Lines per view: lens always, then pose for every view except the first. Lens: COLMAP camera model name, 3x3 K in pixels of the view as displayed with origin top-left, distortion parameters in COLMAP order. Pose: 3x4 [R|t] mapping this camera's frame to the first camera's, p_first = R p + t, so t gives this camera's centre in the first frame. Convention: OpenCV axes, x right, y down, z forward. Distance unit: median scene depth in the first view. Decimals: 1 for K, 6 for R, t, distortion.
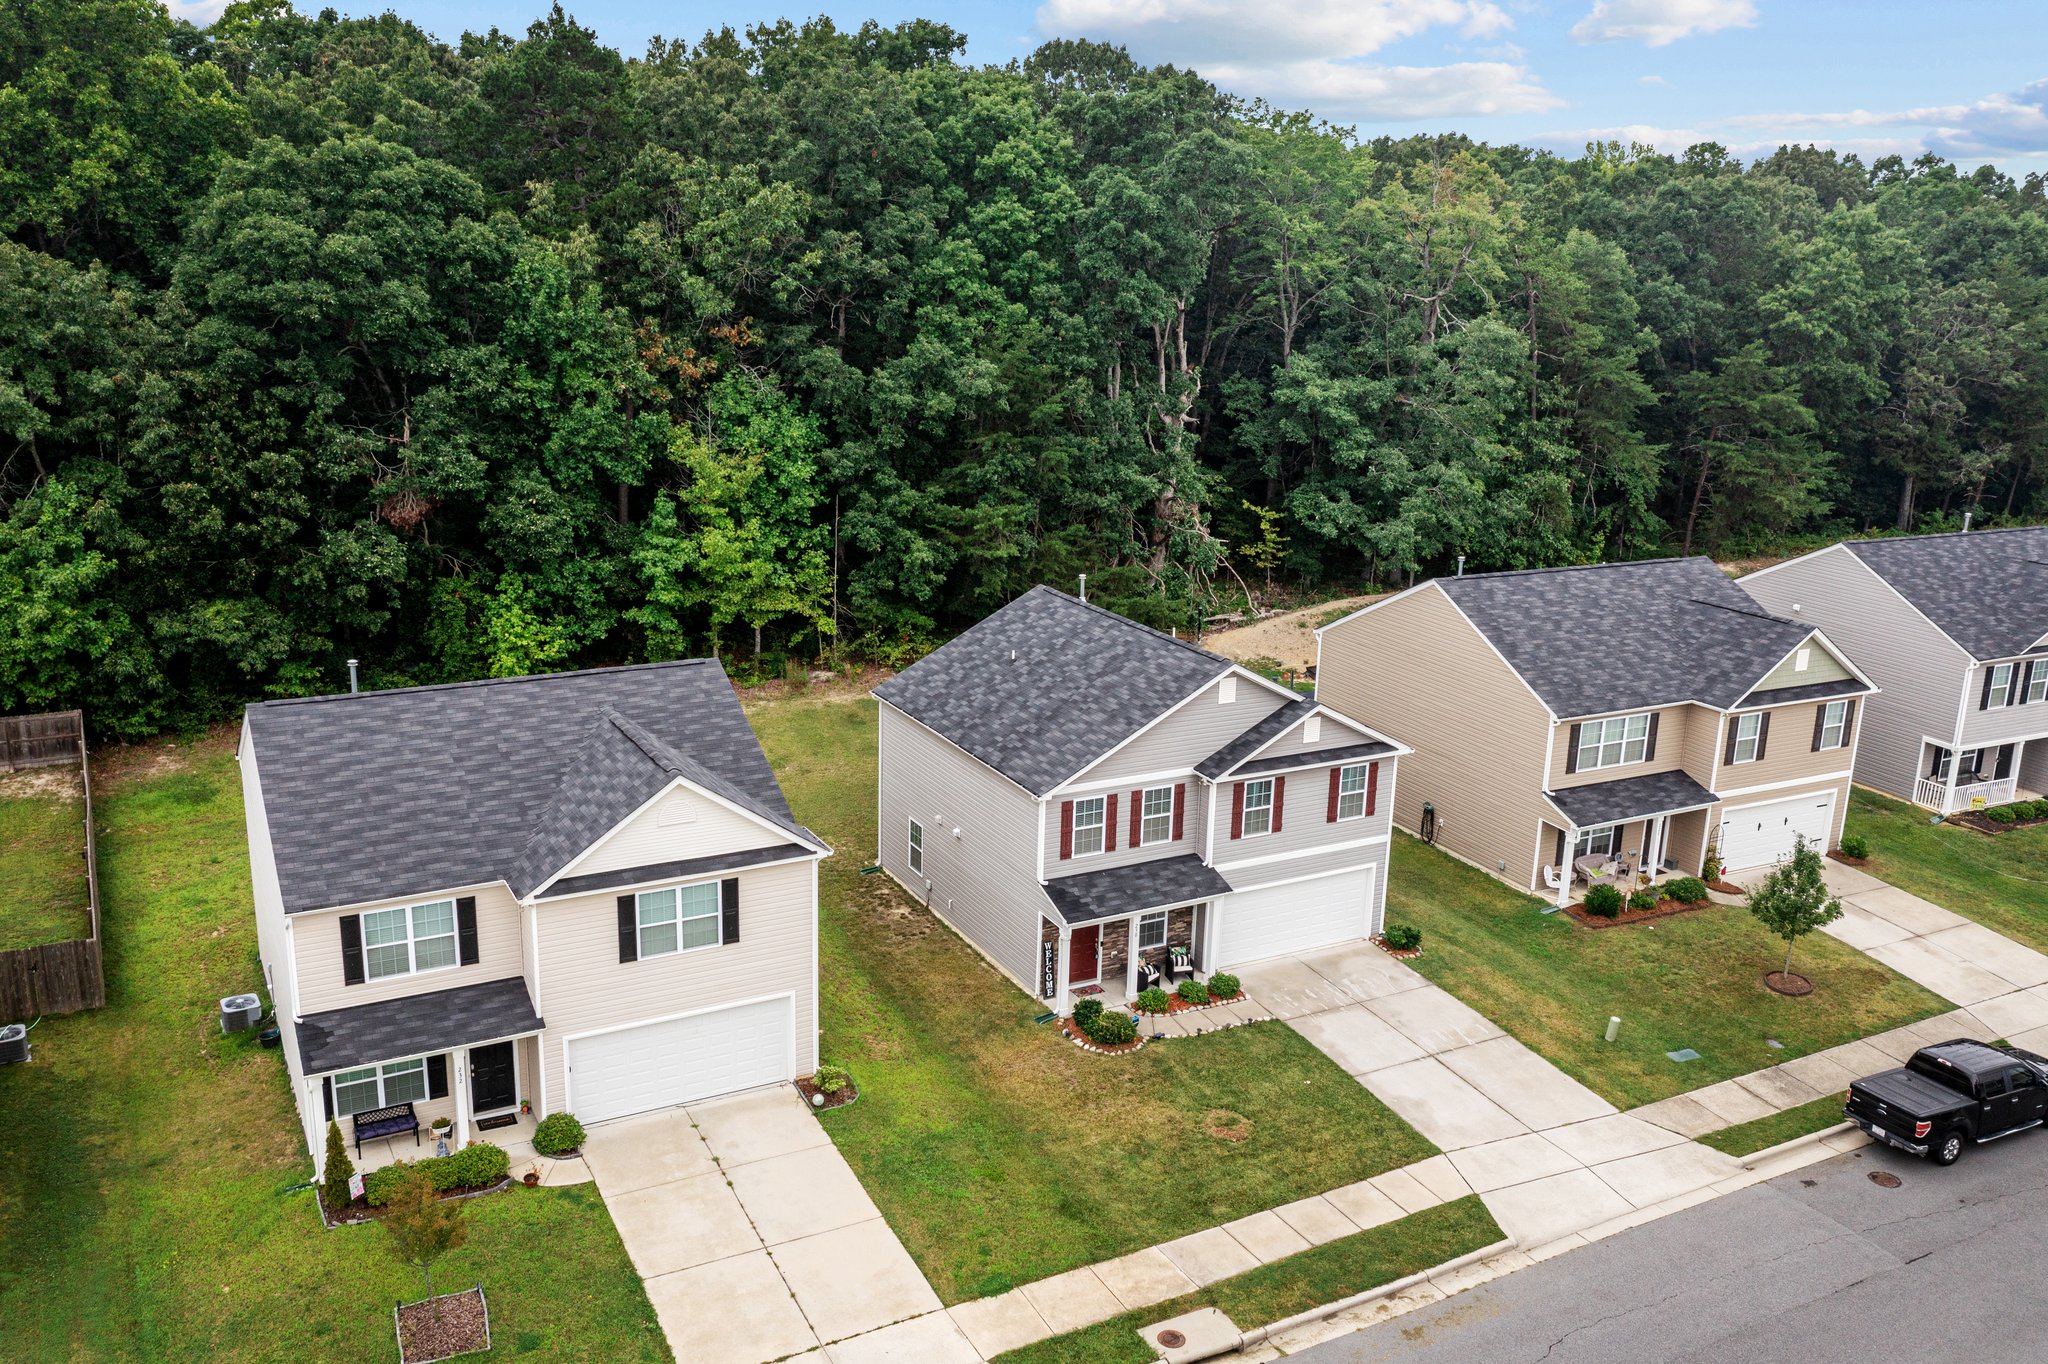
lens RADIAL K [[1671.0, 0, 1024.0], [0, 1671.0, 682.0], [0, 0, 1]] dist [-0.006429, -0.000220]
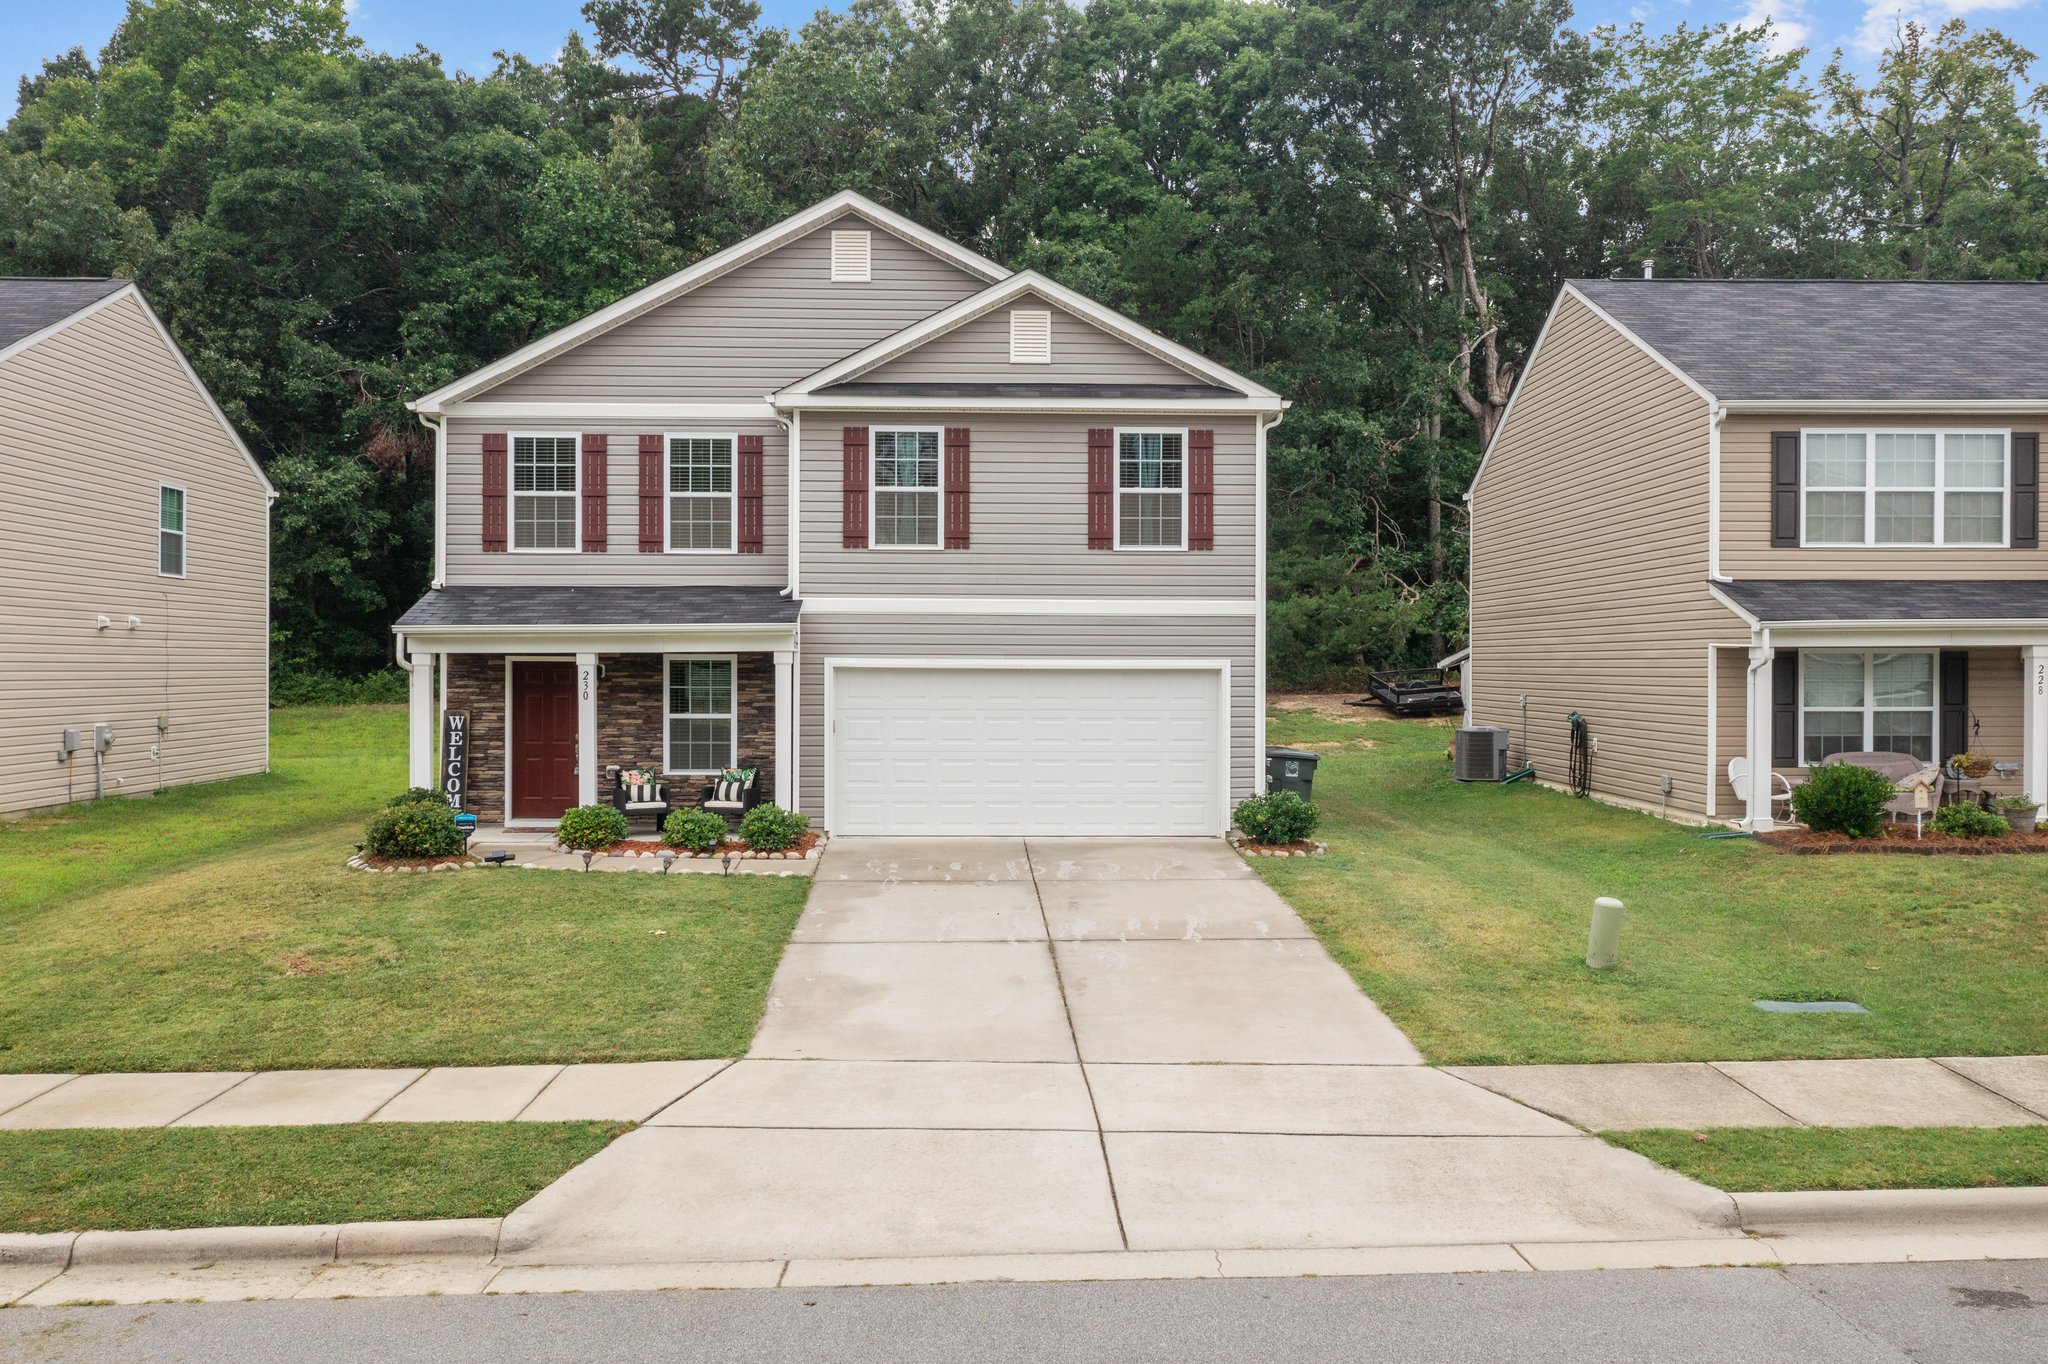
lens RADIAL K [[1617.7, 0, 1024.0], [0, 1617.7, 682.0], [0, 0, 1]] dist [-0.005059, 0.001428]
pose [[0.897692, -0.019452, -0.440195, 0.380491], [-0.094099, 0.967514, -0.234652, 0.239481], [0.430459, 0.252068, 0.866699, 0.622080]]
